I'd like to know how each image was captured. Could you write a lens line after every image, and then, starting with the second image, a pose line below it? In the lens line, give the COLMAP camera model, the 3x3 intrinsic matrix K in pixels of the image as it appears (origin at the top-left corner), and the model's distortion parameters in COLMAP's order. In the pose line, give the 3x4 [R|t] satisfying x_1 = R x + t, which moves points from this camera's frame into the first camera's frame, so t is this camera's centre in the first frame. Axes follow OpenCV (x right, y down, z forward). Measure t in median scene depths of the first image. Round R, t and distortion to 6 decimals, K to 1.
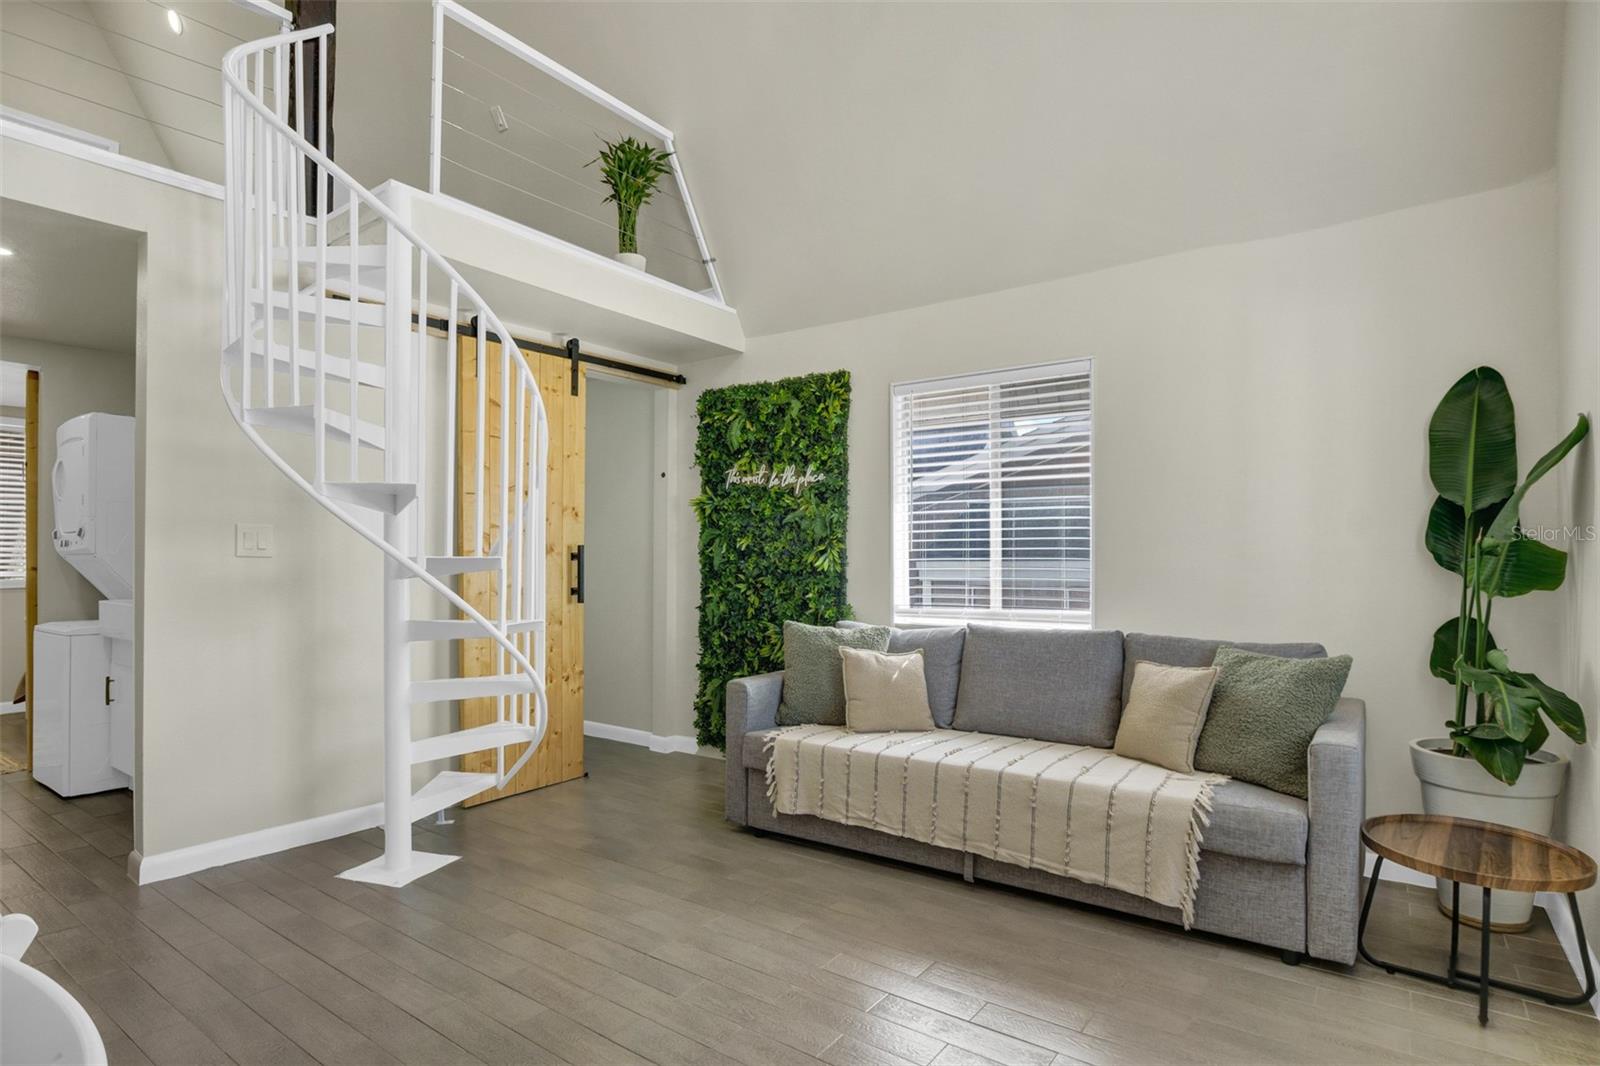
lens RADIAL K [[883.7, 0, 801.1], [0, 883.7, 545.6], [0, 0, 1]] dist [-0.025203, 0.002459]
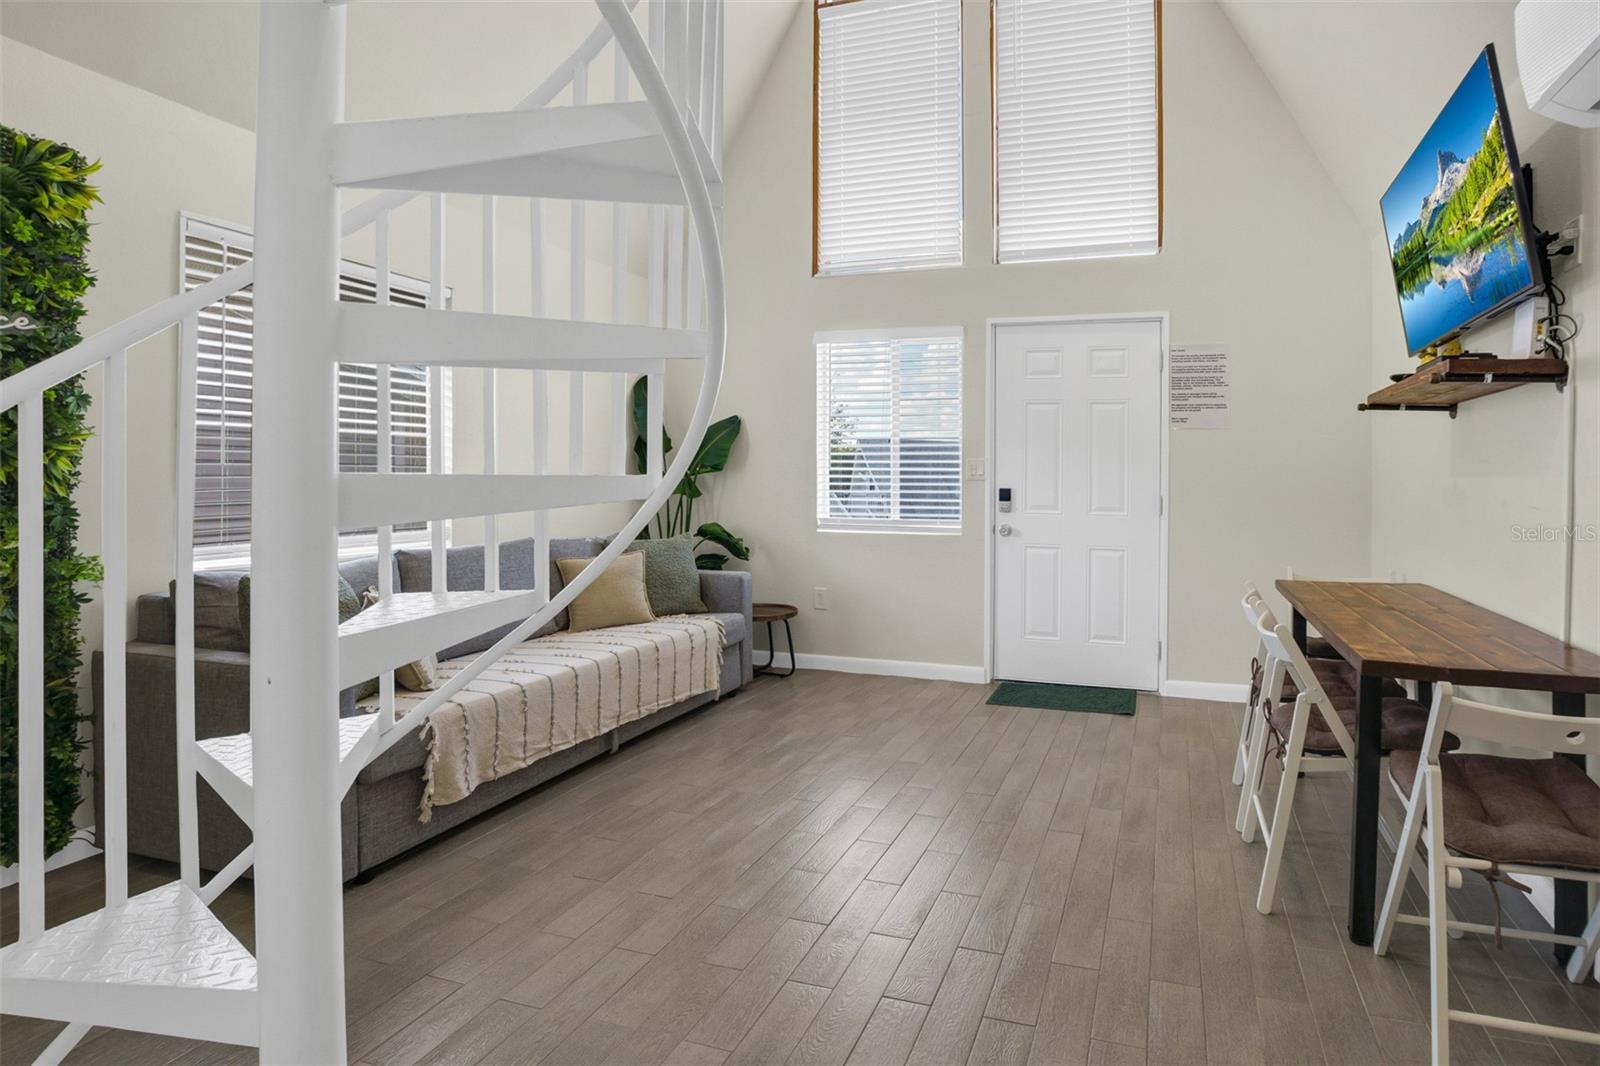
lens RADIAL K [[743.6, 0, 938.9], [0, 743.6, 485.2], [0, 0, 1]] dist [-0.028931, 0.002593]
pose [[-0.347592, -0.001217, 0.937645, -0.727821], [-0.012453, 0.999917, -0.003318, 0.019617], [-0.937563, -0.012830, -0.347578, 0.778501]]
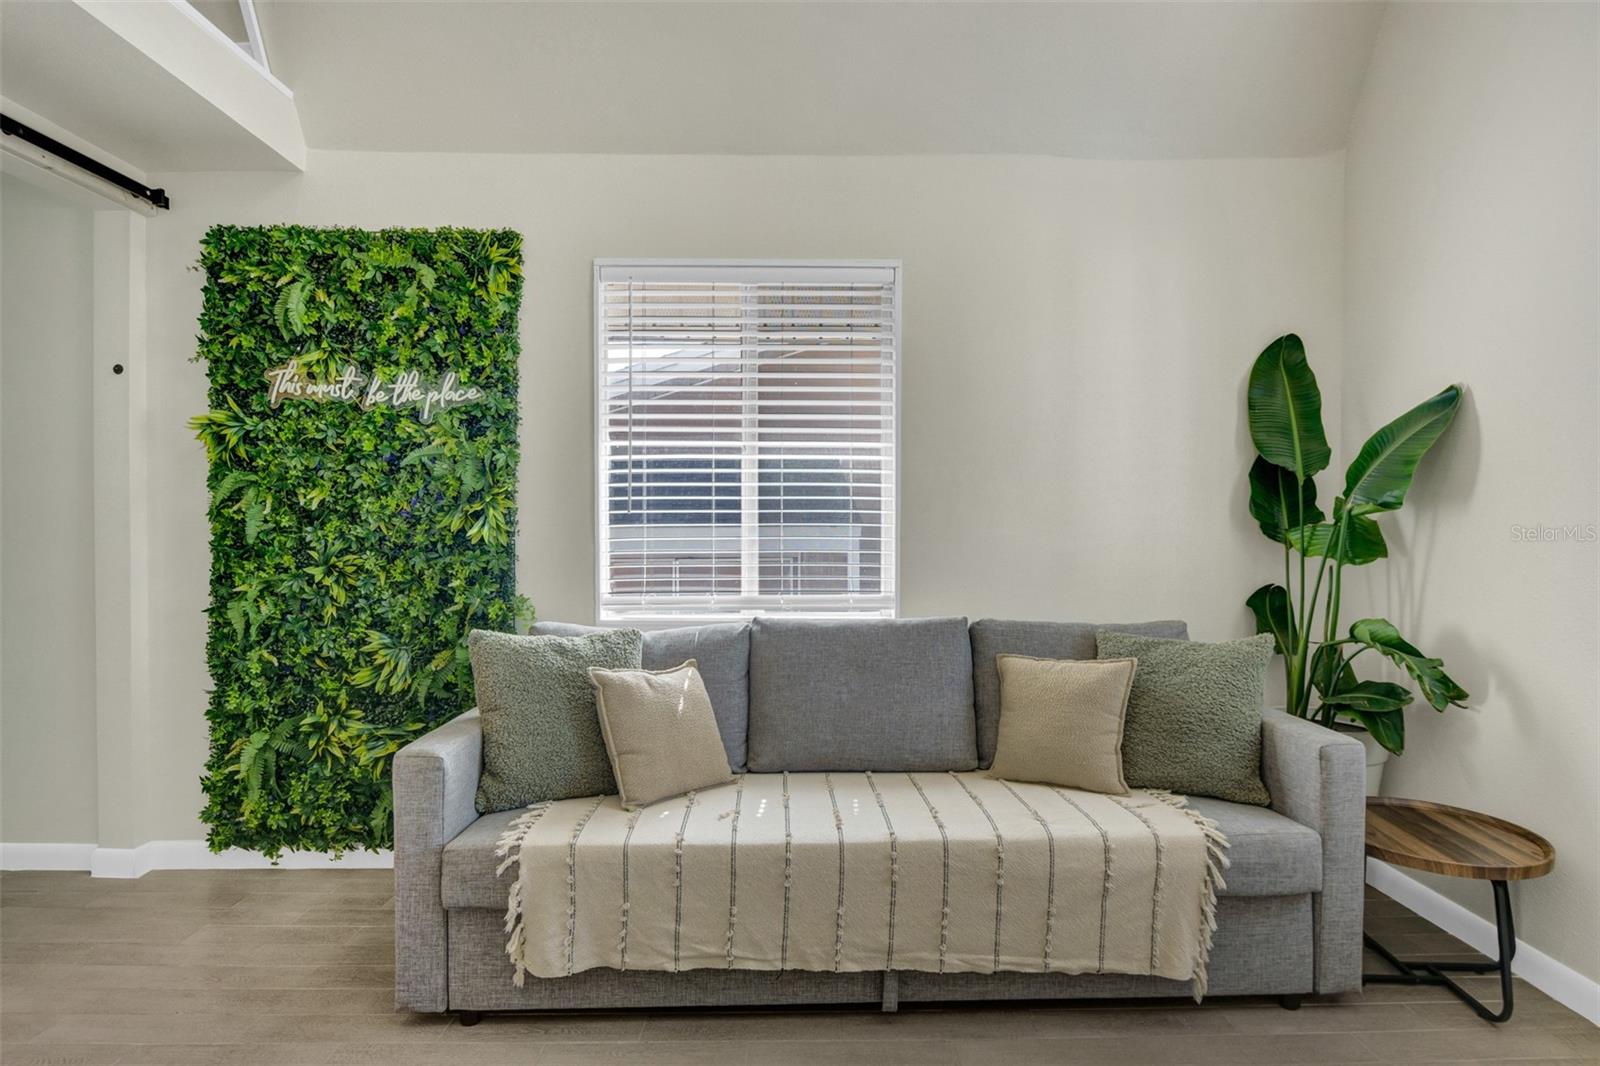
lens RADIAL K [[883.7, 0, 791.1], [0, 883.7, 539.7], [0, 0, 1]] dist [-0.025203, 0.002459]
pose [[0.784457, -0.008352, 0.620127, -0.227294], [-0.011455, 0.999544, 0.027952, 0.006889], [-0.620077, -0.029031, 0.784003, 0.444548]]
